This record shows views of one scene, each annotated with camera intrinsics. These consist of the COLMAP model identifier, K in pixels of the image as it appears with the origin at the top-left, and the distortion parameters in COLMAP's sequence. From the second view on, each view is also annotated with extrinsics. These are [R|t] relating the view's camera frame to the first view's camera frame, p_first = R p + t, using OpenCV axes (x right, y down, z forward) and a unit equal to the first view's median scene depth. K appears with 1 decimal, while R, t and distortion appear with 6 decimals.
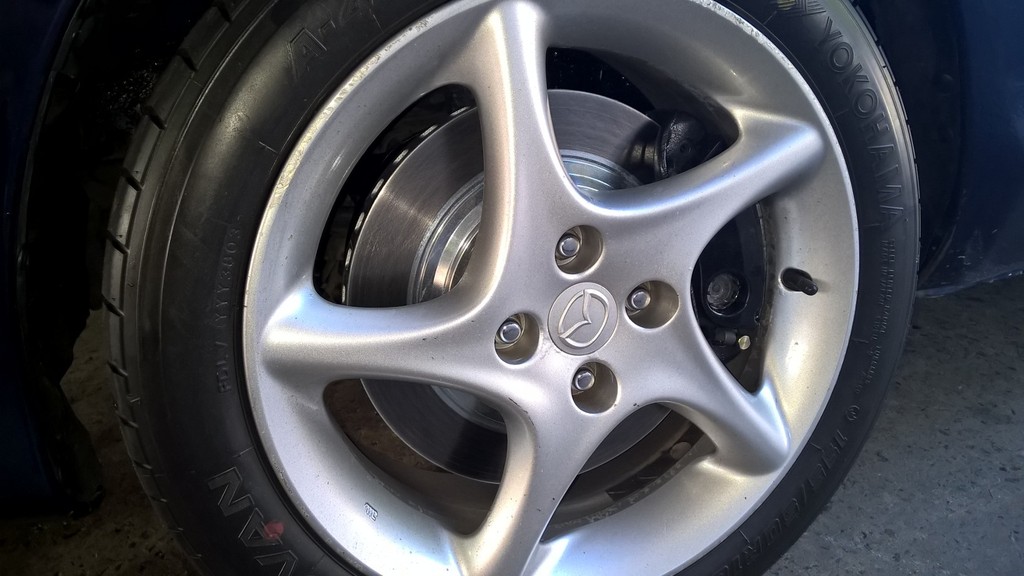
lens RADIAL K [[775.9, 0, 511.4], [0, 775.9, 287.7], [0, 0, 1]] dist [-0.009400, -0.001156]
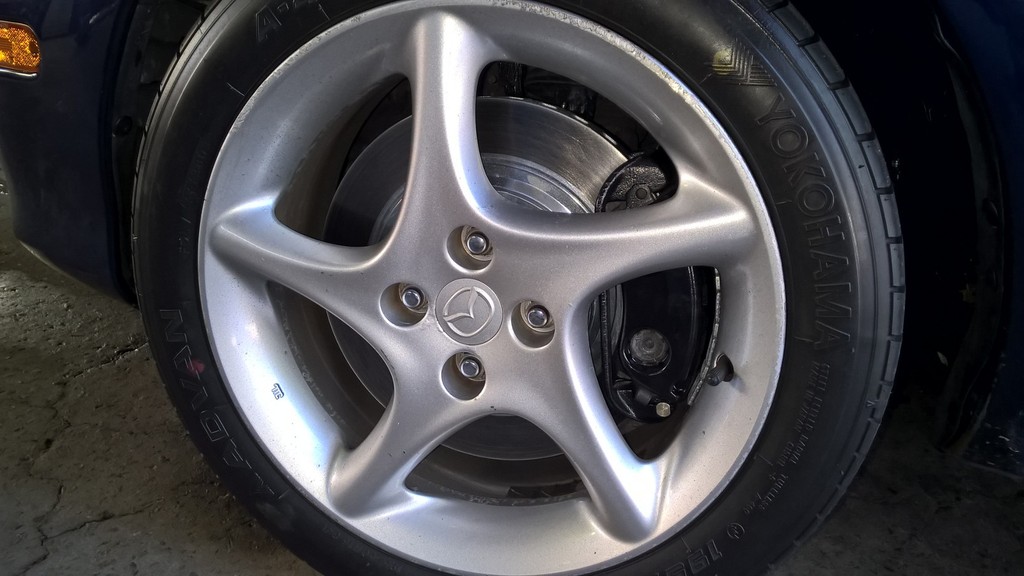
lens RADIAL K [[775.9, 0, 510.4], [0, 775.9, 288.2], [0, 0, 1]] dist [-0.009400, -0.001156]
pose [[0.798933, 0.346327, -0.491695, 0.657165], [-0.332085, 0.935657, 0.119443, -0.138697], [0.501424, 0.067858, 0.862537, 0.088123]]
